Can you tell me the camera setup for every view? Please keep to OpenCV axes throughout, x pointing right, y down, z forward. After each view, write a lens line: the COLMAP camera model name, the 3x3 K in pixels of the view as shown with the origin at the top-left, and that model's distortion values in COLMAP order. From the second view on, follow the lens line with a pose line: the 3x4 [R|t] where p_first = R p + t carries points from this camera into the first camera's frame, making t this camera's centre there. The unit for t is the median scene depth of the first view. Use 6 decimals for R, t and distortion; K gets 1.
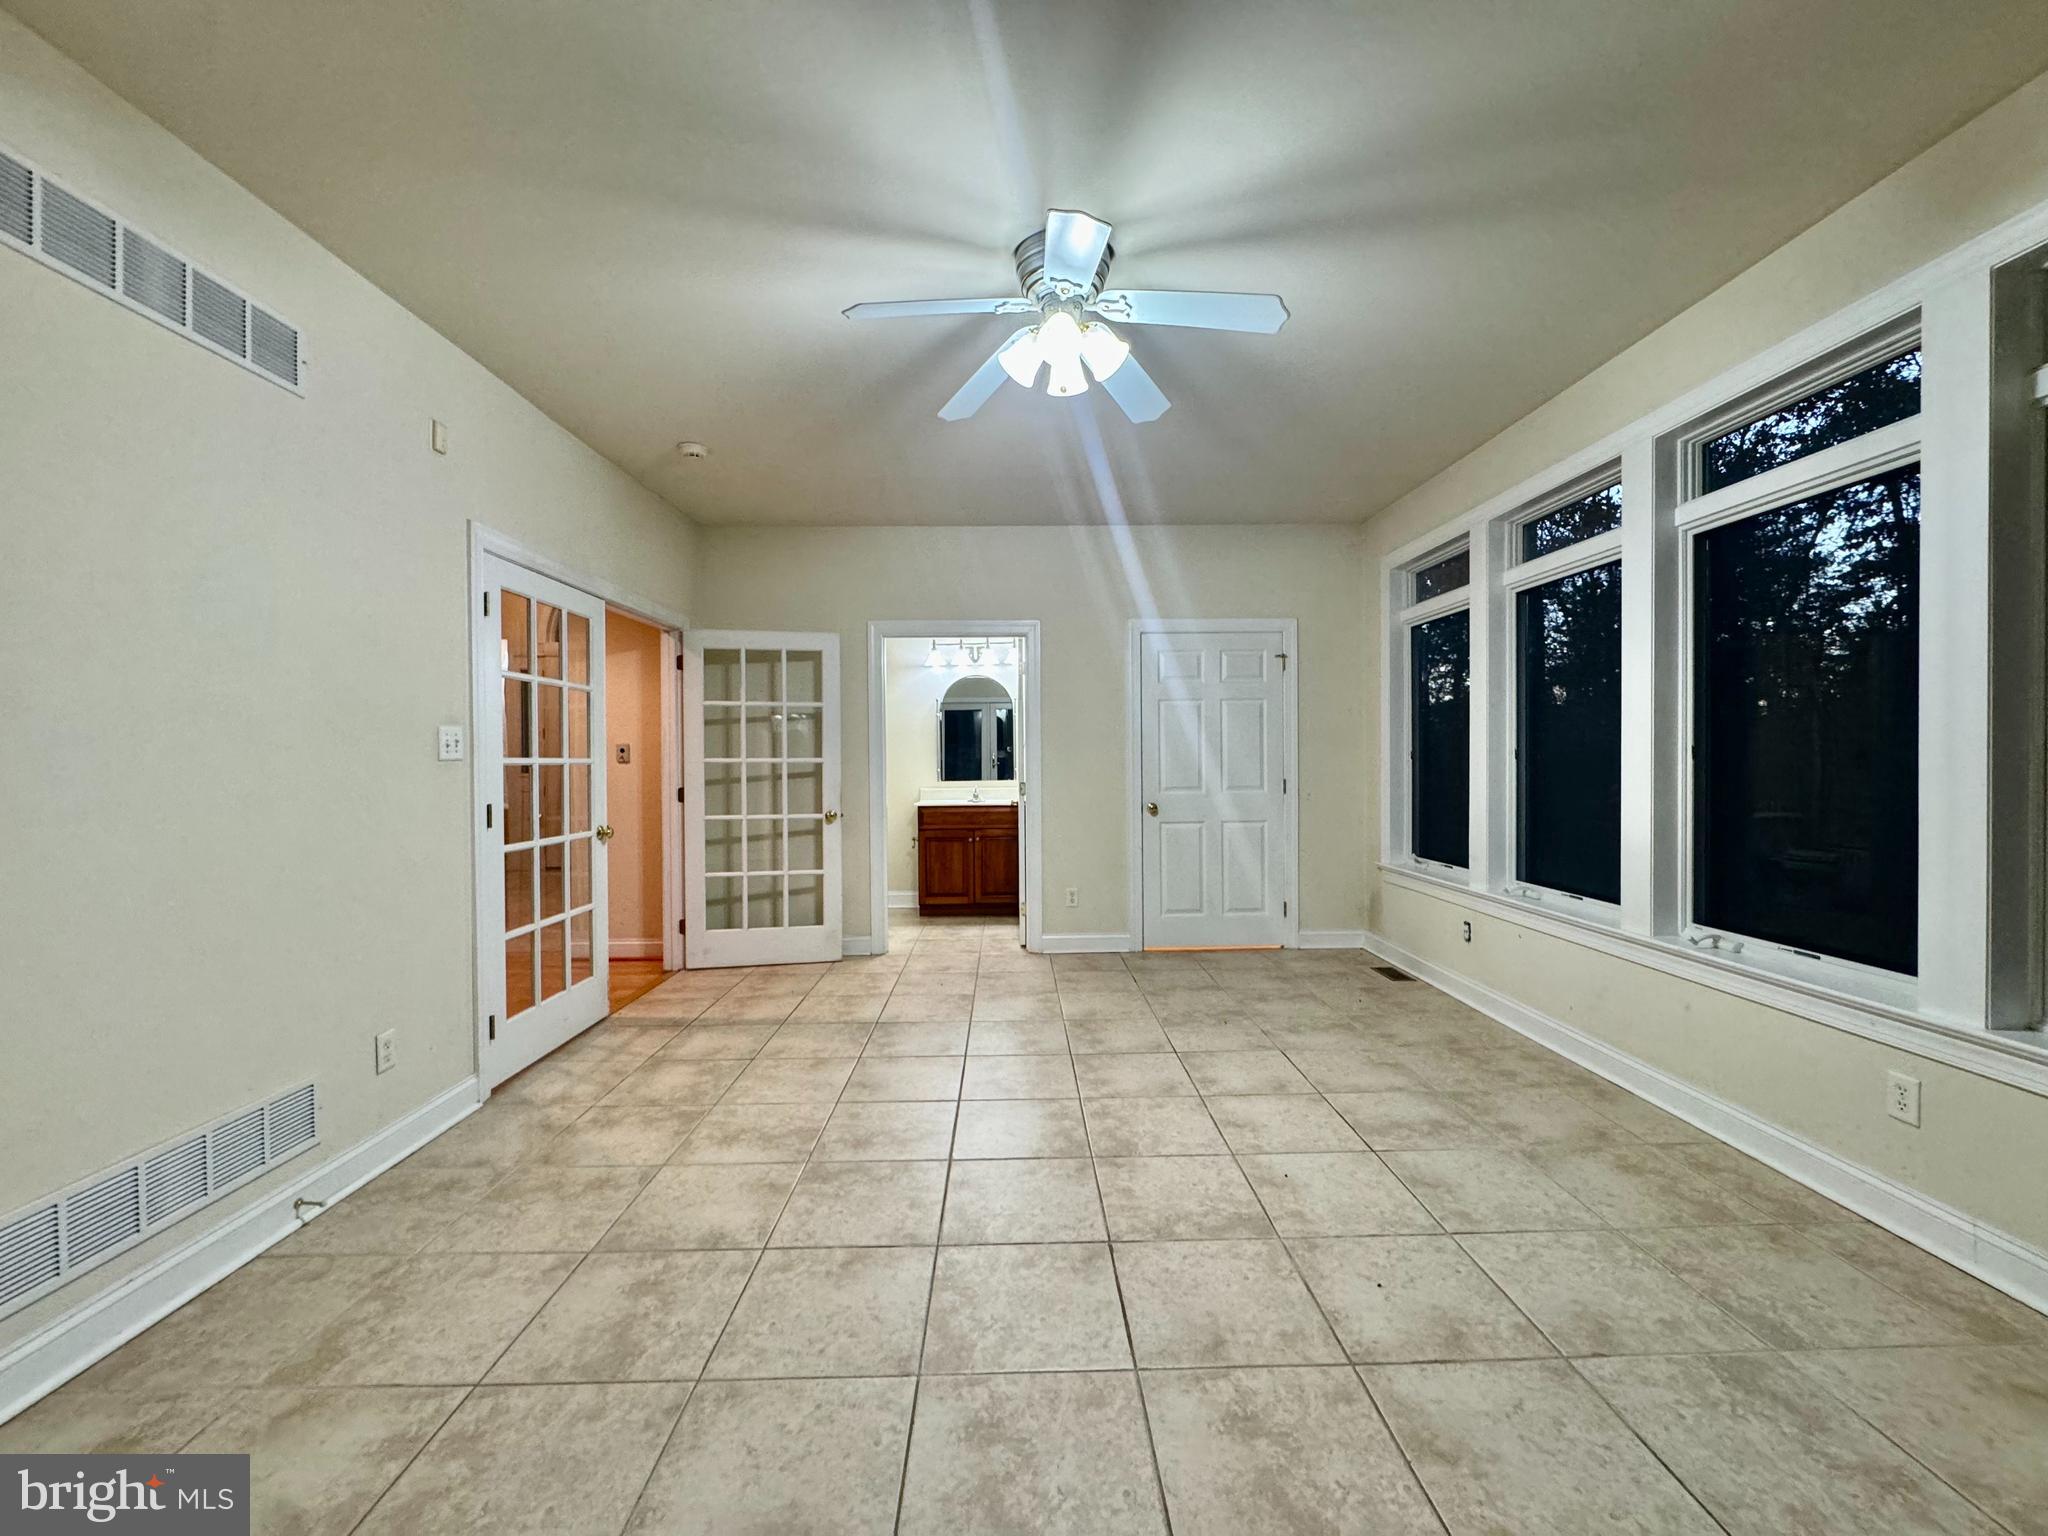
lens RADIAL K [[813.2, 0, 1022.8], [0, 813.2, 767.0], [0, 0, 1]] dist [-0.003361, -0.000219]
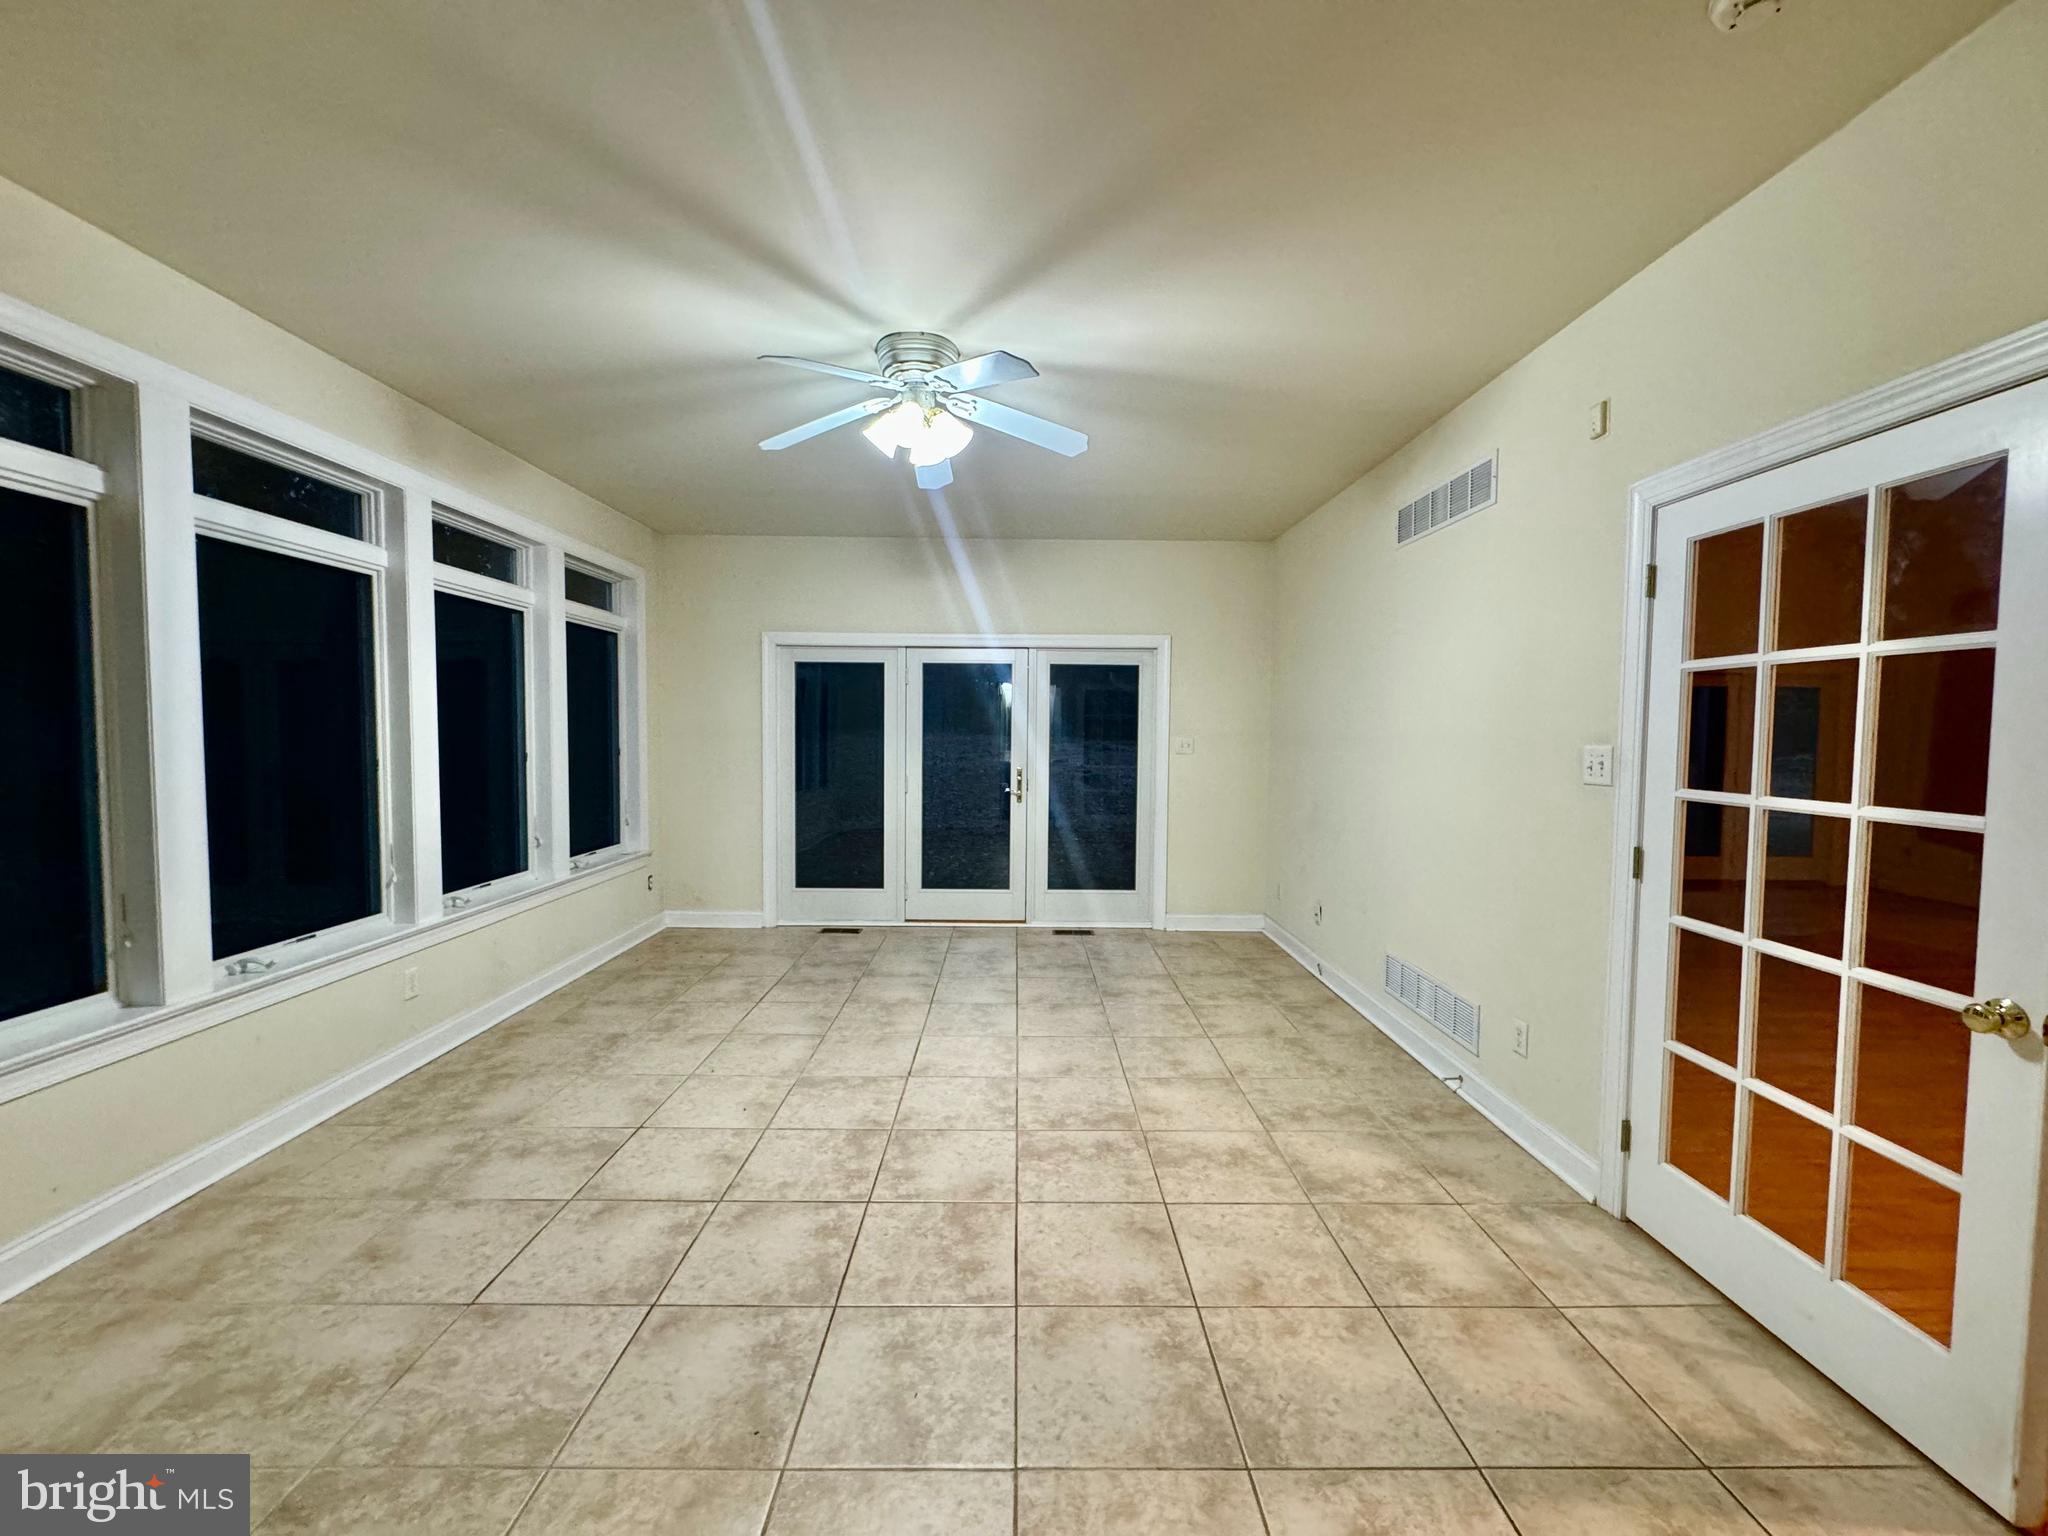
lens RADIAL K [[813.2, 0, 1032.9], [0, 813.2, 767.2], [0, 0, 1]] dist [-0.003361, -0.000219]
pose [[-0.999999, 0.000817, -0.000820, -0.099303], [0.000769, 0.998402, 0.056506, -0.077143], [0.000865, 0.056505, -0.998402, 1.882323]]
